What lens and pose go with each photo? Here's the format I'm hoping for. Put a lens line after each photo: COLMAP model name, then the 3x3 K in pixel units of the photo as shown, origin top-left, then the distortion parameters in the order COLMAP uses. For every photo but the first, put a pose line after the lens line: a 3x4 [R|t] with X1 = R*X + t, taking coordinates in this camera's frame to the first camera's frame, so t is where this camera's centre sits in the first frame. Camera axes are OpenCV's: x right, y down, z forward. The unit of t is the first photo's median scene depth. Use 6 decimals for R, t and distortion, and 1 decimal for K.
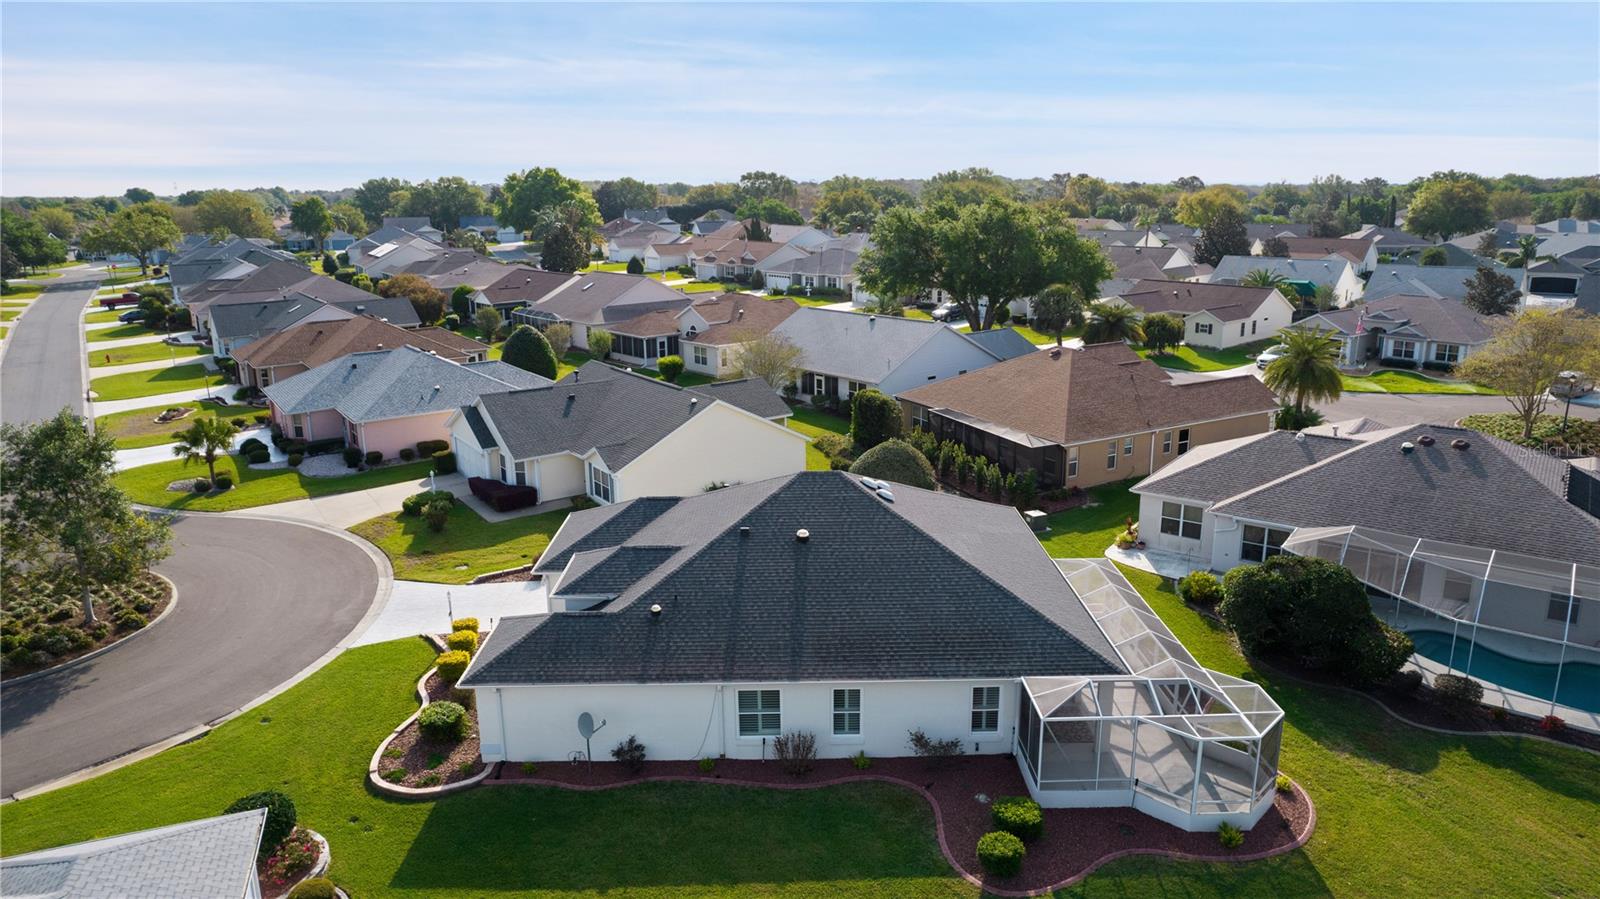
lens RADIAL K [[1032.4, 0, 797.0], [0, 1032.4, 443.3], [0, 0, 1]] dist [-0.066939, 0.054729]
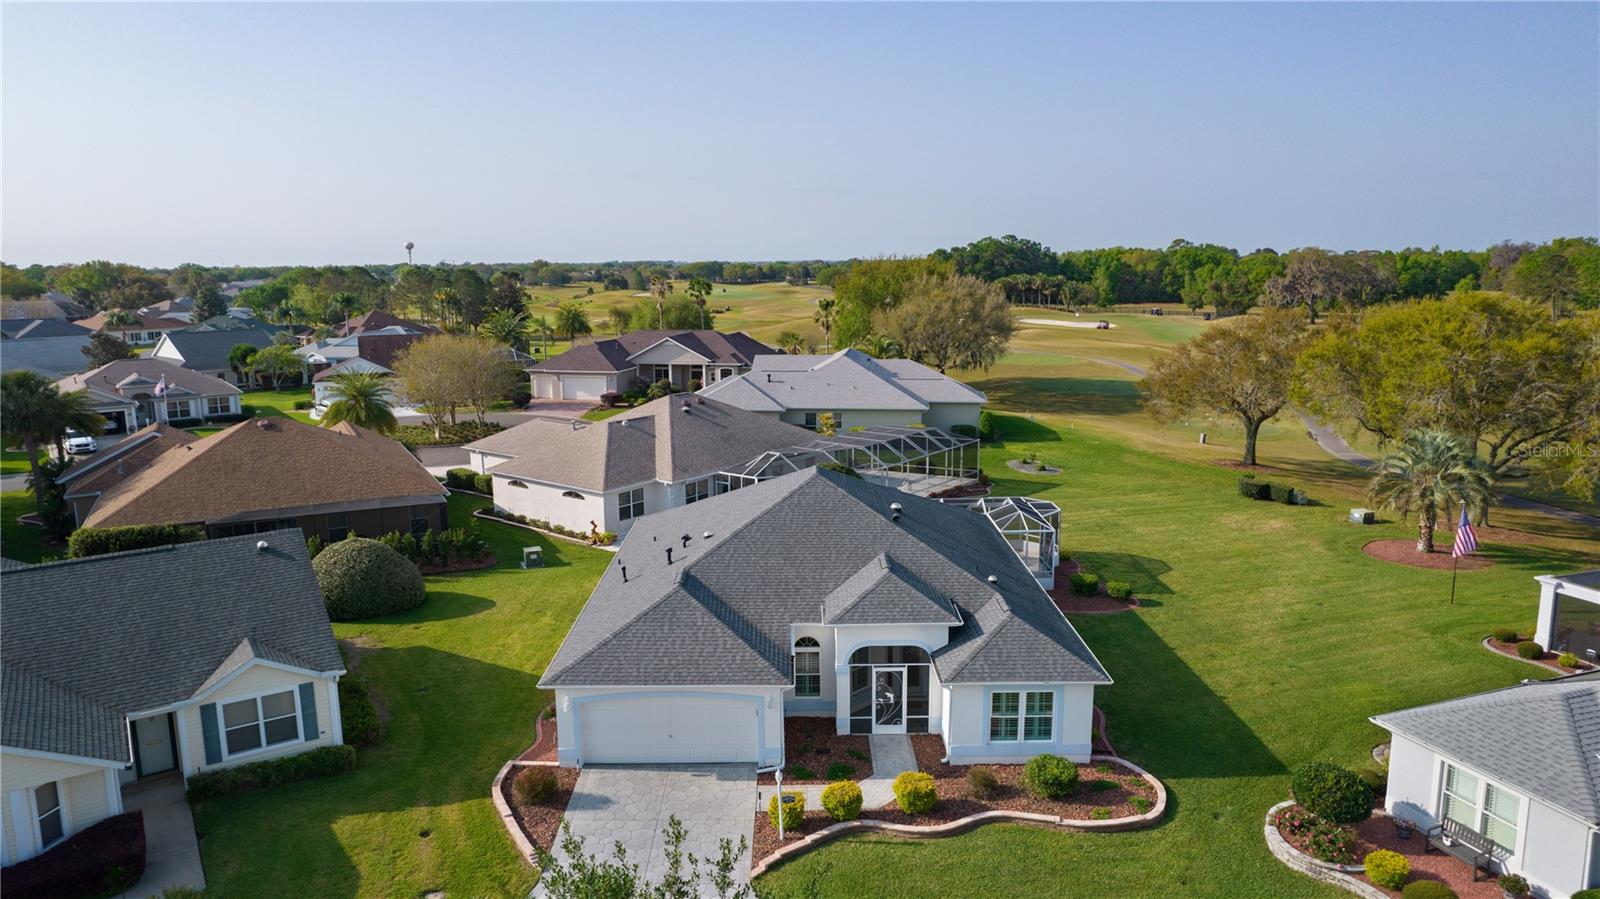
lens RADIAL K [[1032.4, 0, 797.0], [0, 1032.4, 443.3], [0, 0, 1]] dist [-0.066939, 0.054729]
pose [[0.000138, -0.163930, 0.986472, -0.485833], [0.250647, 0.954988, 0.158663, -0.081720], [-0.968079, 0.247234, 0.041220, 0.458663]]
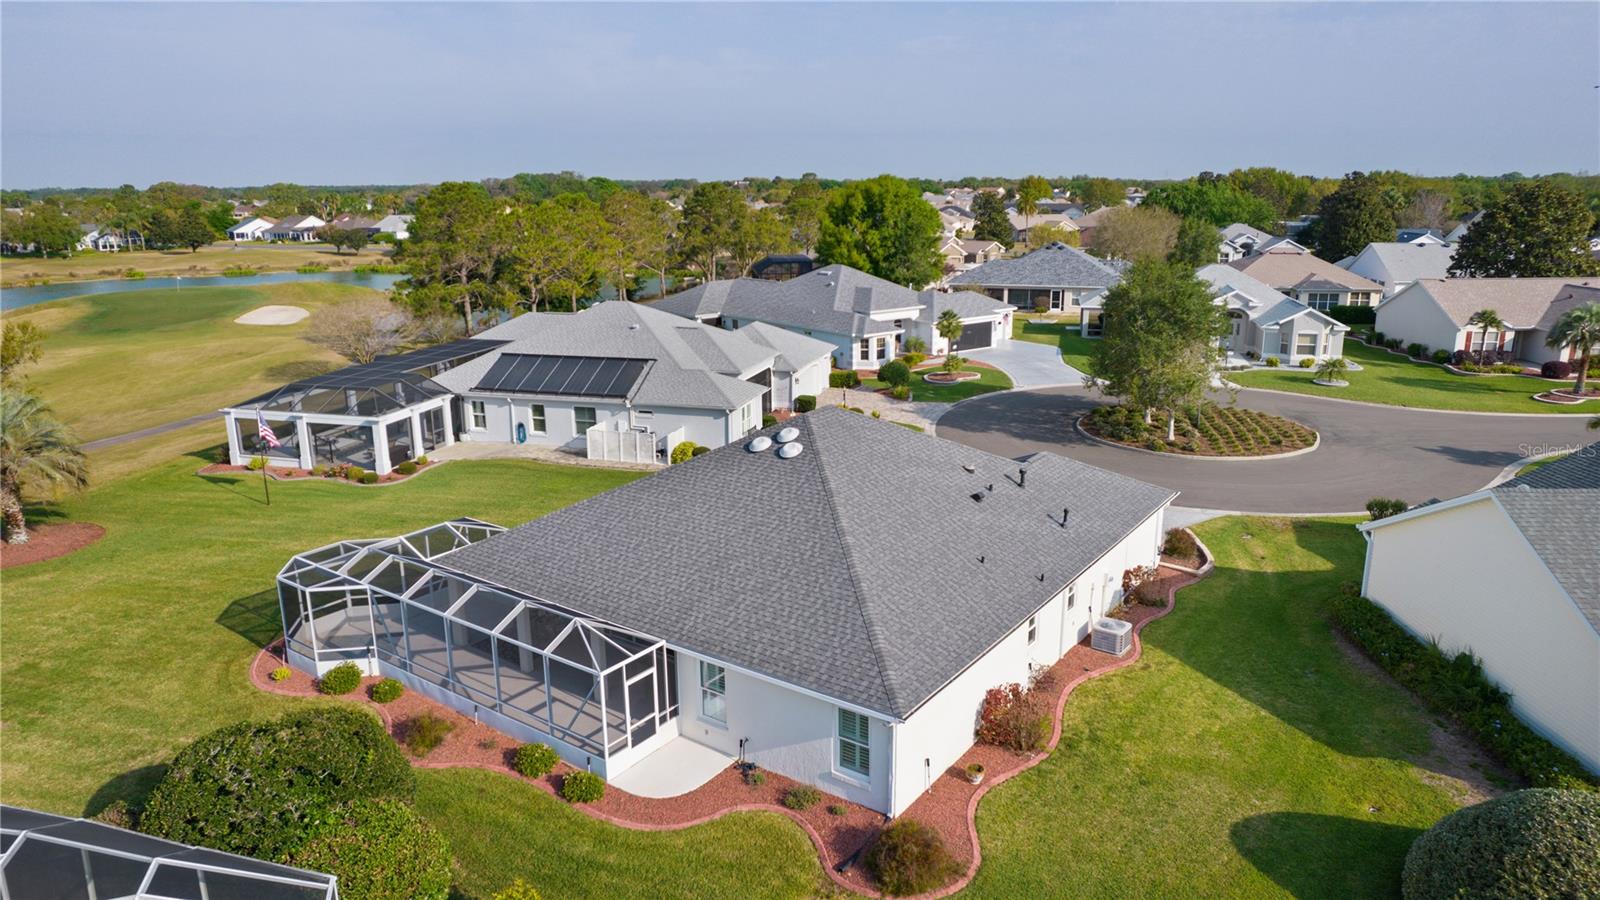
lens RADIAL K [[1032.4, 0, 797.0], [0, 1032.4, 443.8], [0, 0, 1]] dist [-0.066939, 0.054729]
pose [[-0.589117, 0.212922, -0.779490, 0.333338], [-0.179852, 0.905909, 0.383381, -0.129056], [0.787778, 0.366050, -0.495392, 0.672301]]
